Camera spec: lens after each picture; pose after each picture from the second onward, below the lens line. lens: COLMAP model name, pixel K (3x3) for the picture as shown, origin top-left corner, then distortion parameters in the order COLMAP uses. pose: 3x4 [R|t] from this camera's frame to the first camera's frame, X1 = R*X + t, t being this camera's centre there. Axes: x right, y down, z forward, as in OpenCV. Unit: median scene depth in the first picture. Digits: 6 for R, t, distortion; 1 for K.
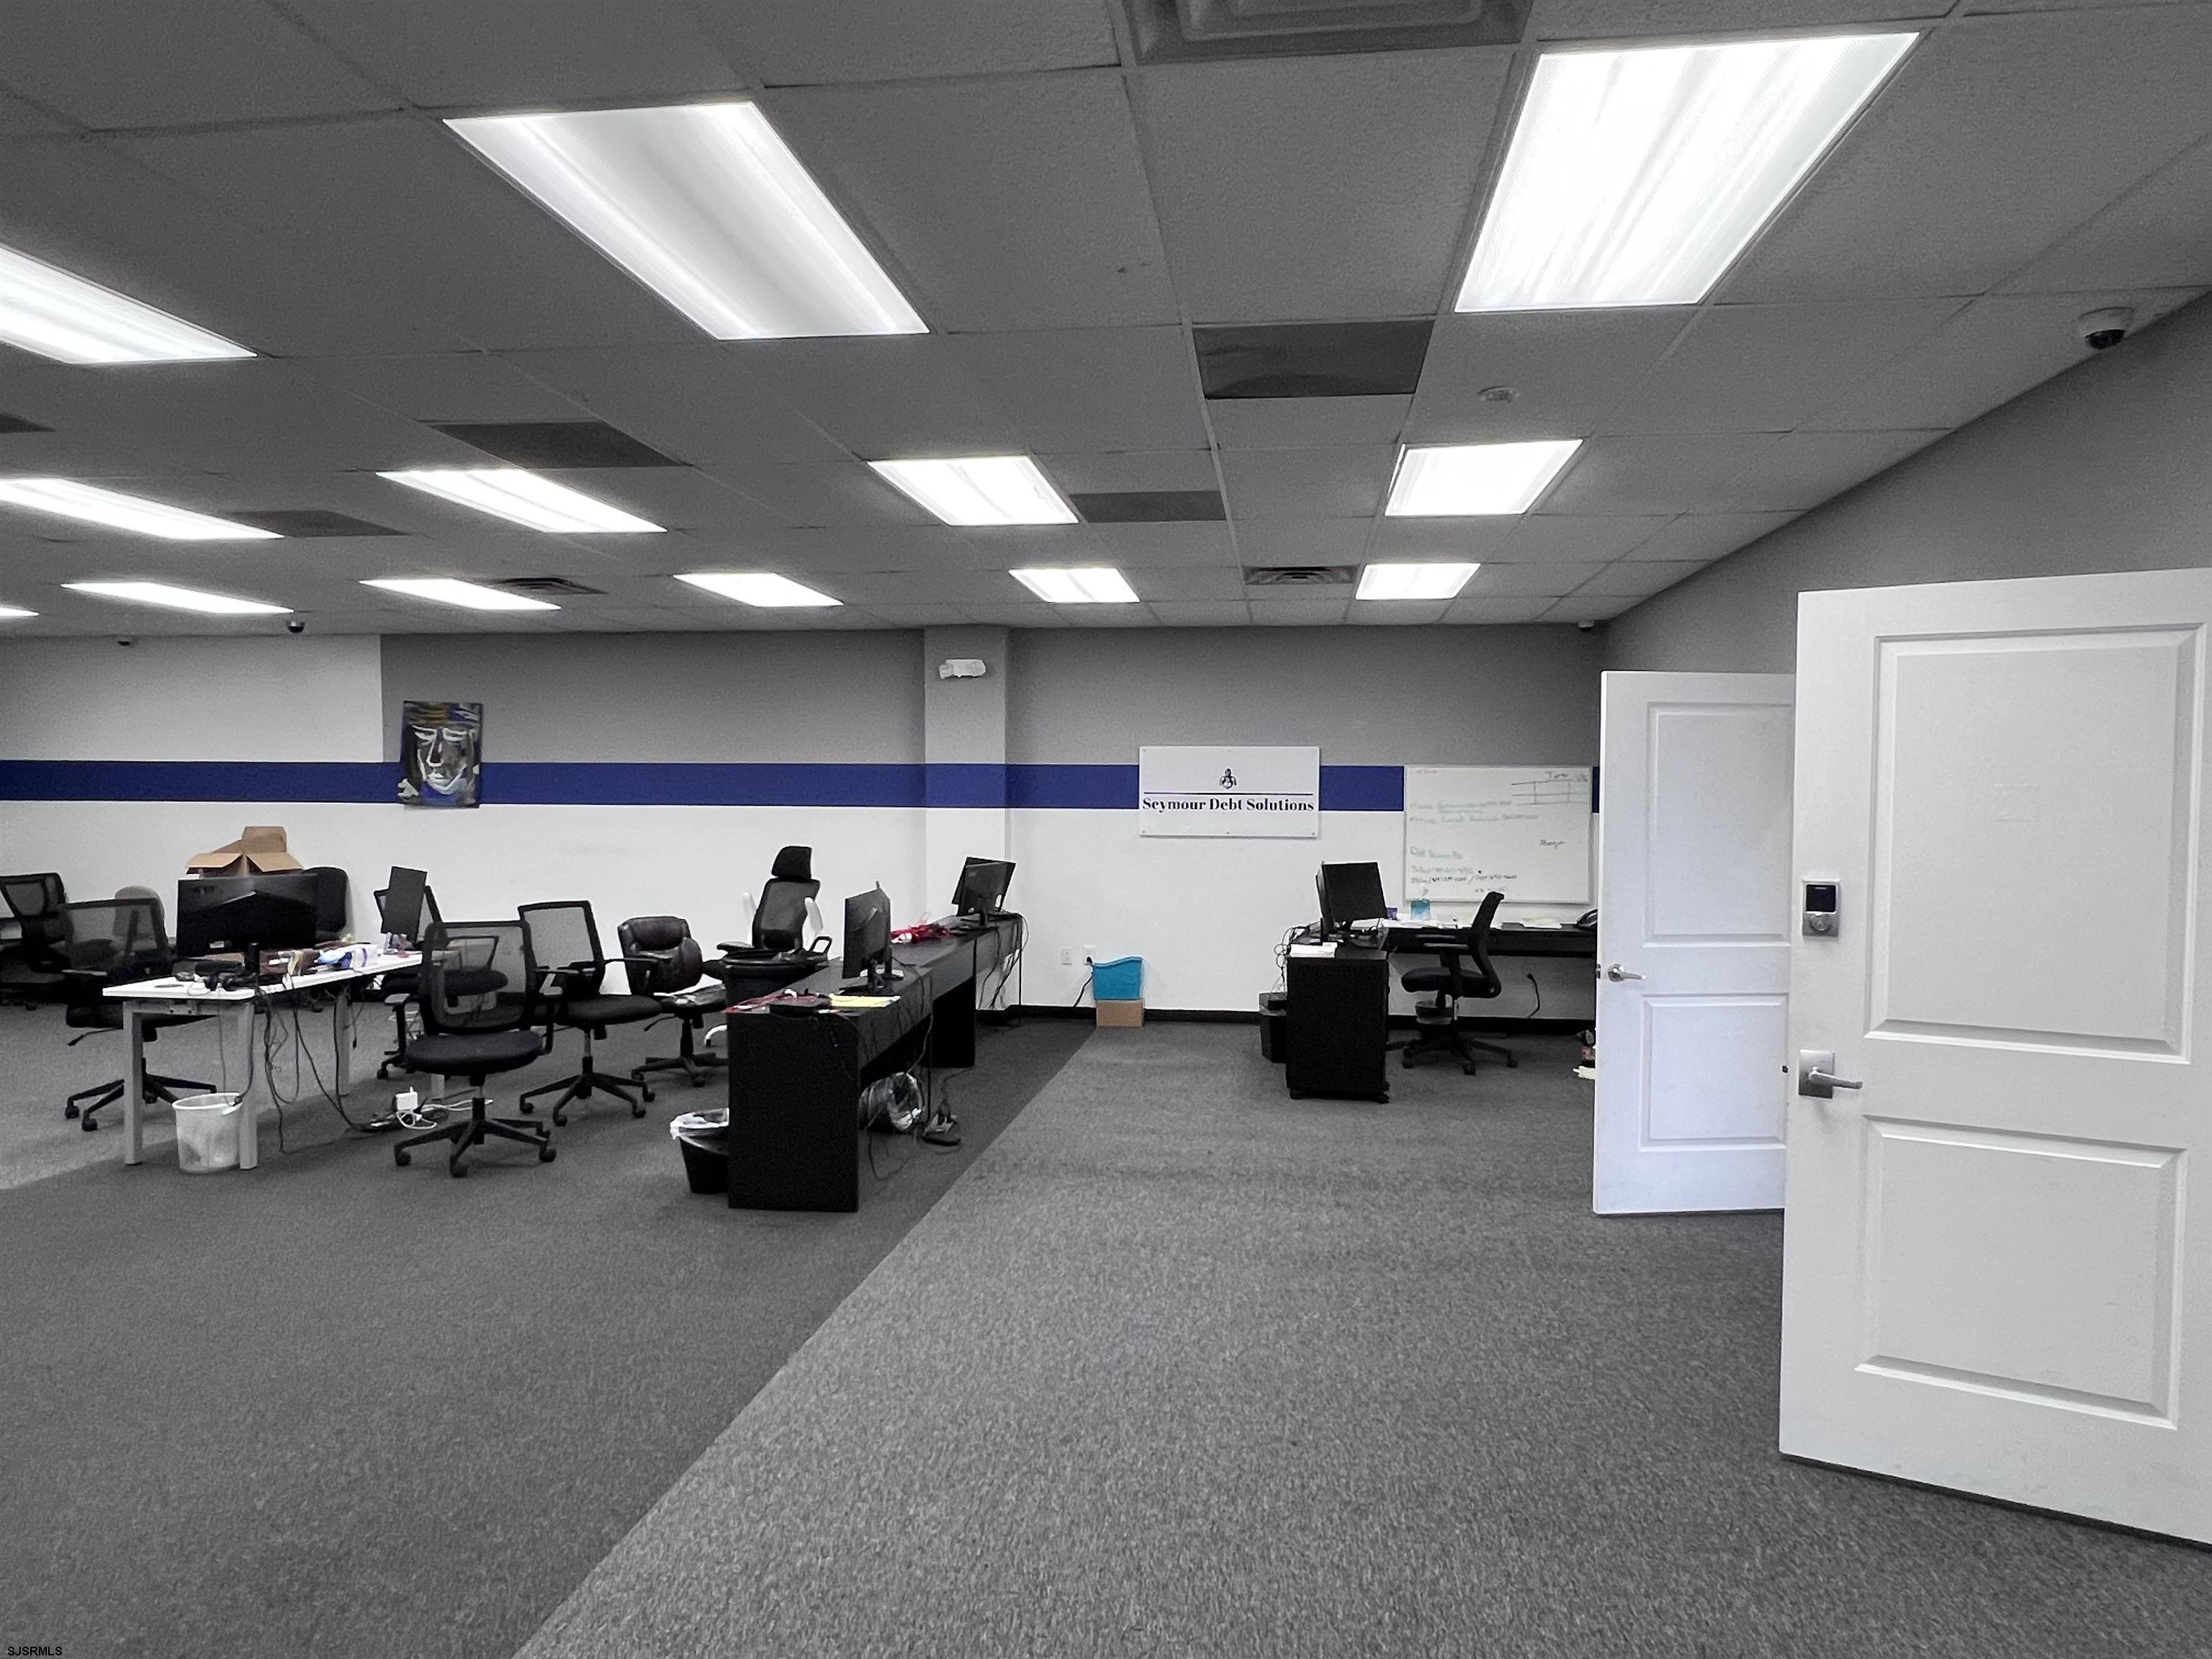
lens RADIAL K [[1393.5, 0, 1115.9], [0, 1393.5, 836.6], [0, 0, 1]] dist [-0.000005, 0.000387]
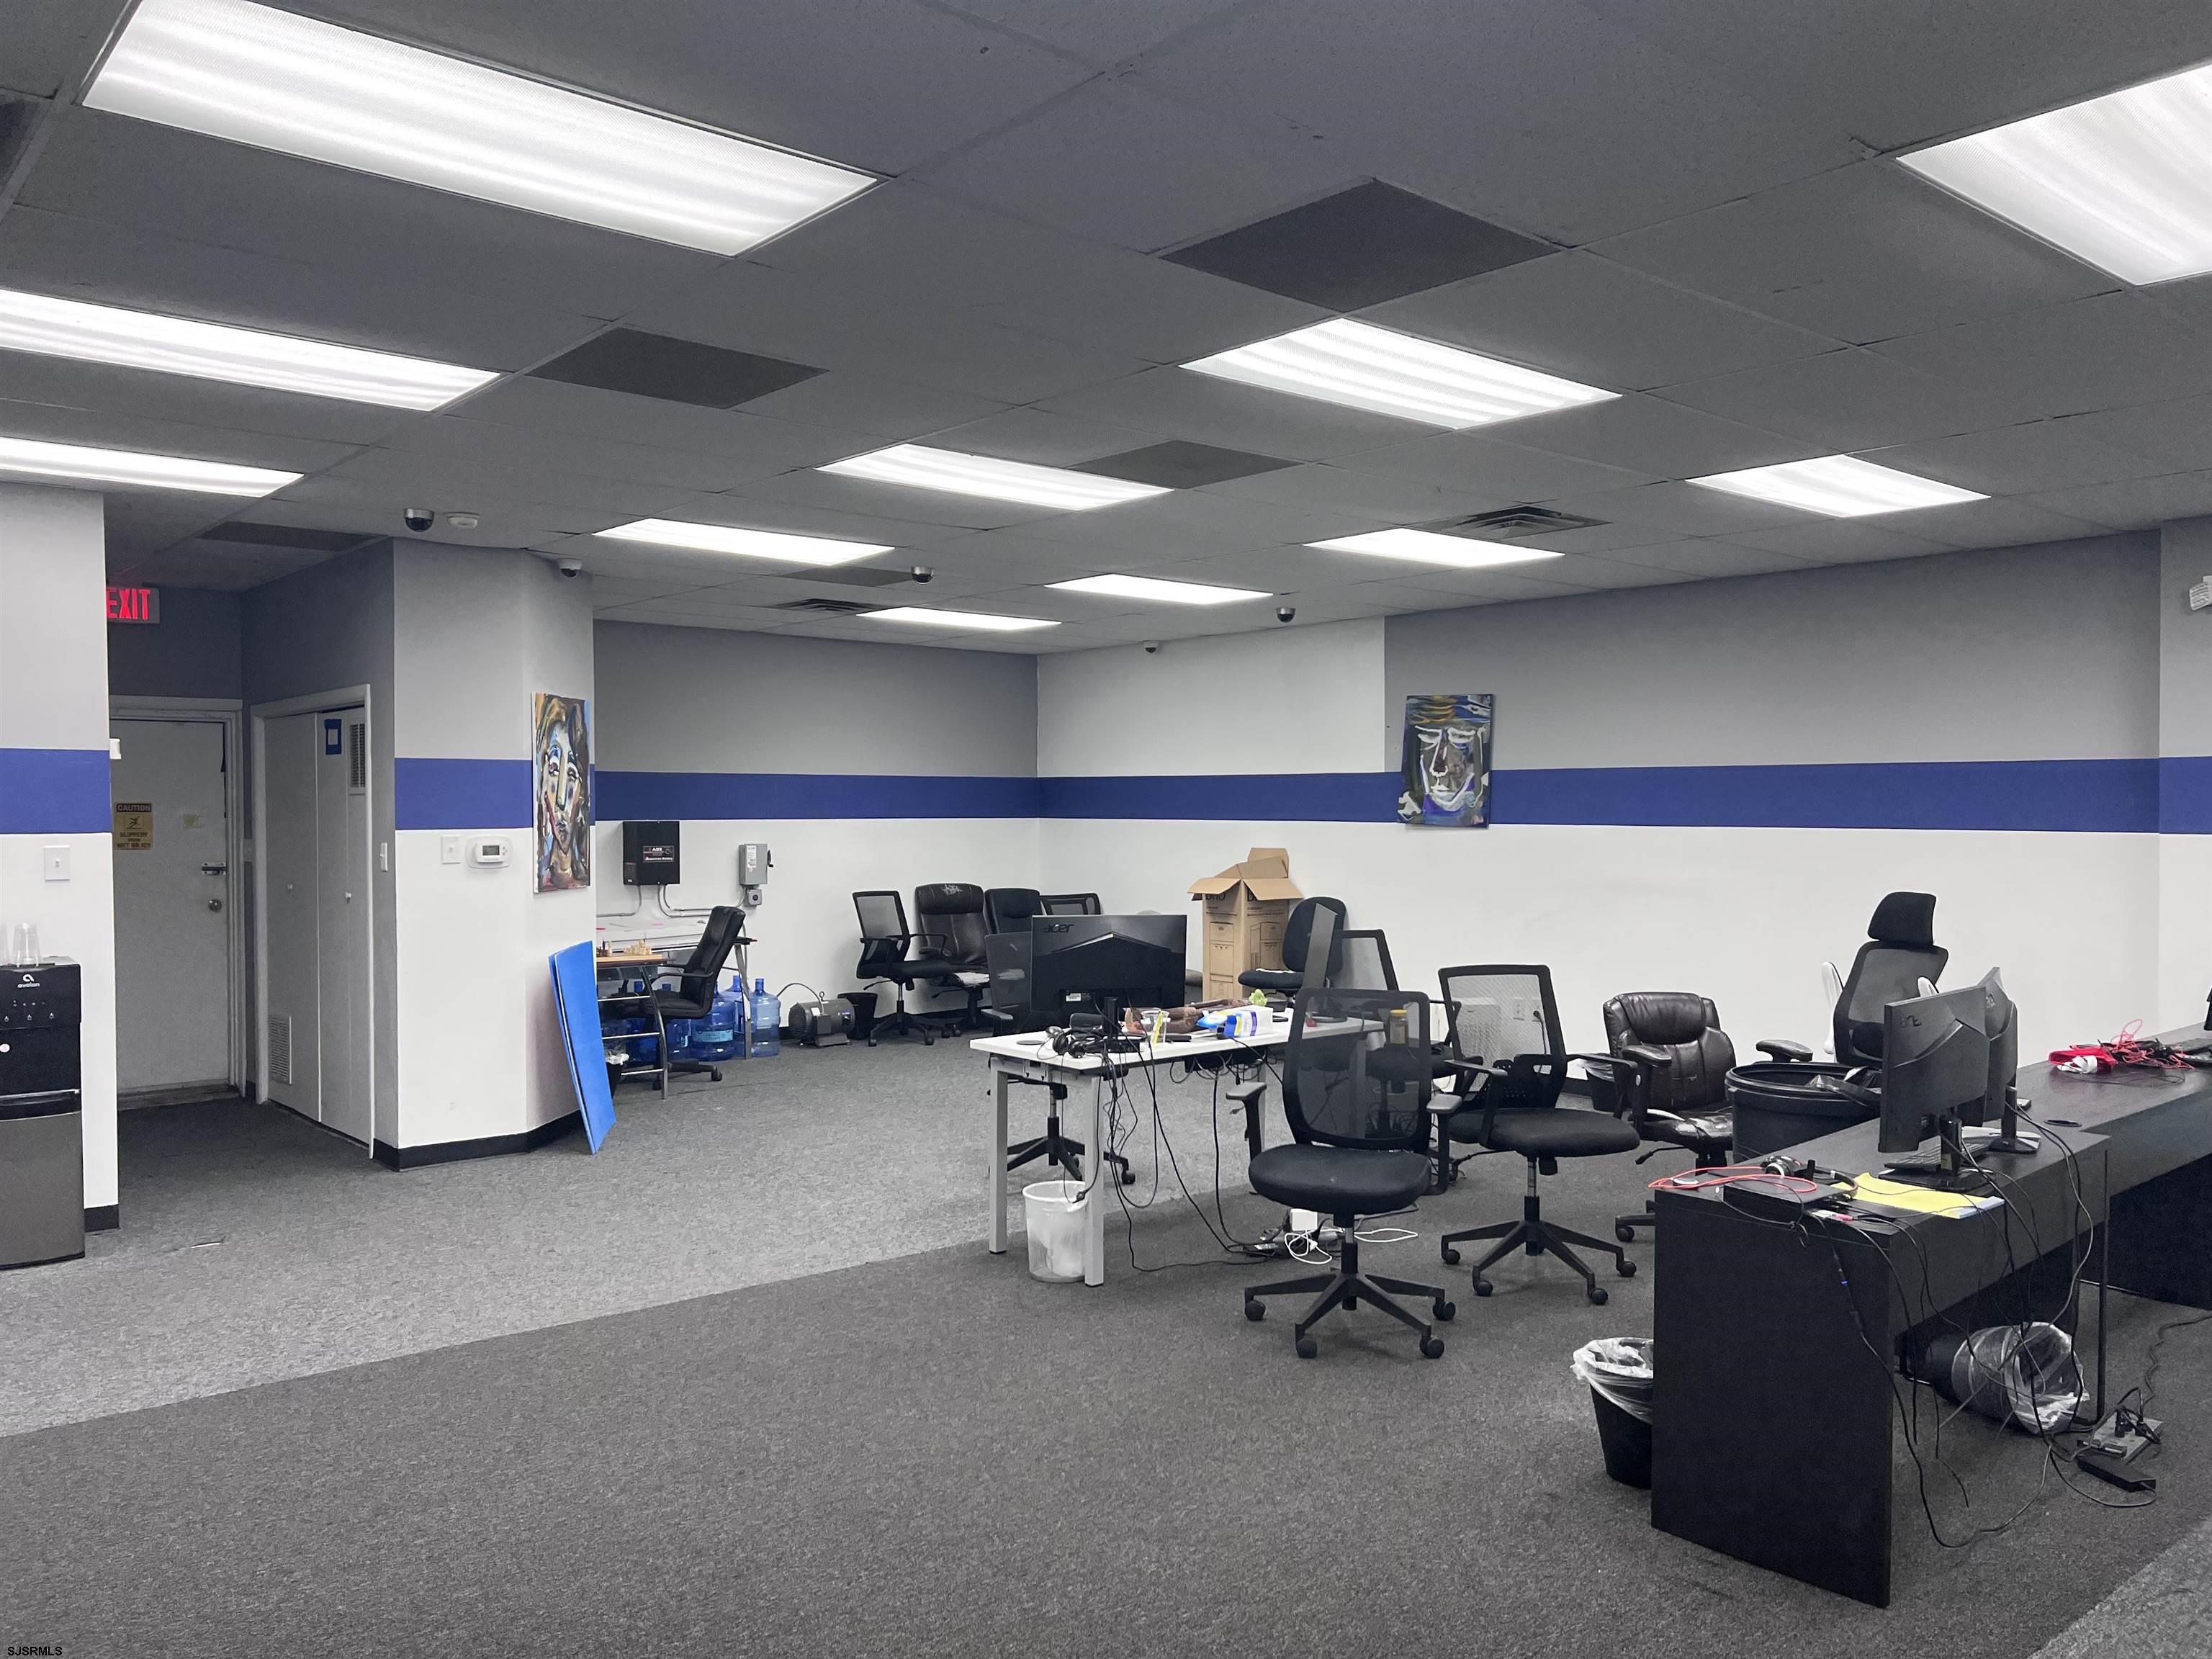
lens RADIAL K [[1655.4, 0, 1110.3], [0, 1655.4, 836.6], [0, 0, 1]] dist [0.065621, -0.079148]
pose [[0.740302, 0.009181, -0.672212, 0.013550], [-0.018518, 0.999806, -0.006739, -0.007778], [0.672019, 0.017436, 0.740328, 0.224404]]
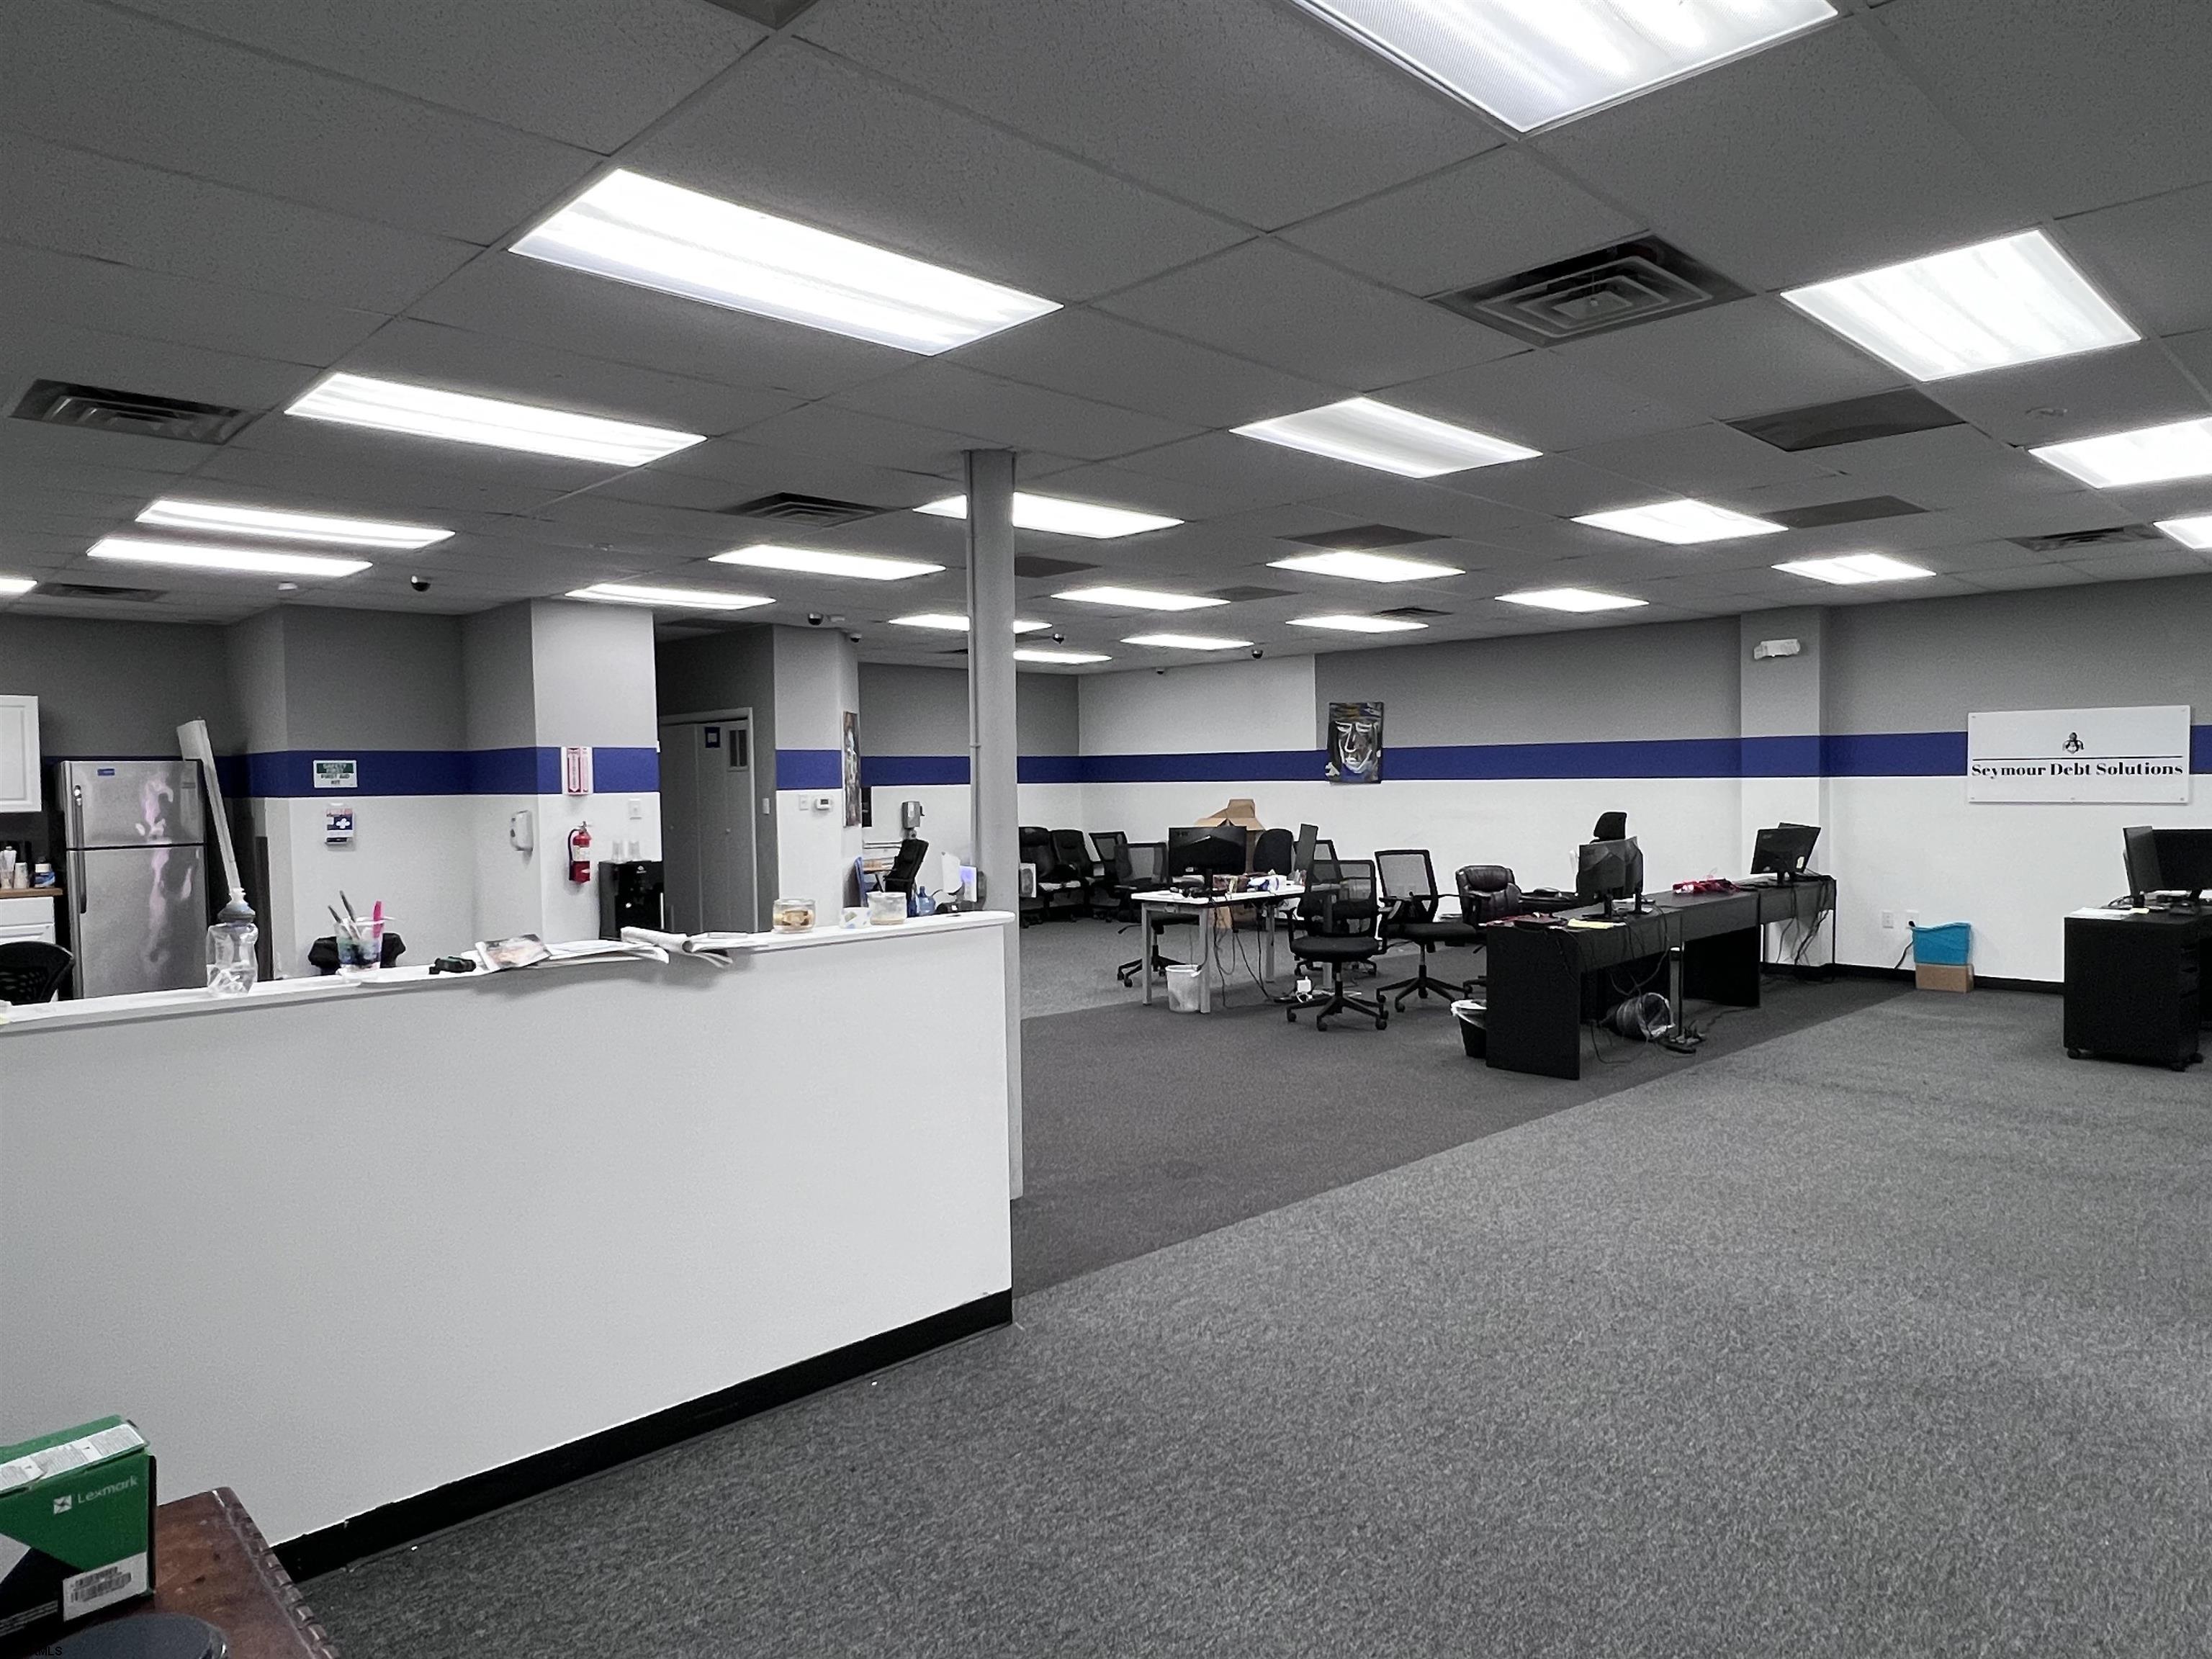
lens RADIAL K [[1393.5, 0, 1113.5], [0, 1393.5, 833.0], [0, 0, 1]] dist [-0.000005, 0.000387]
pose [[0.782349, 0.009645, -0.622766, 0.198021], [-0.002752, 0.999924, 0.012028, 0.013444], [0.622835, -0.007696, 0.782316, -0.209764]]
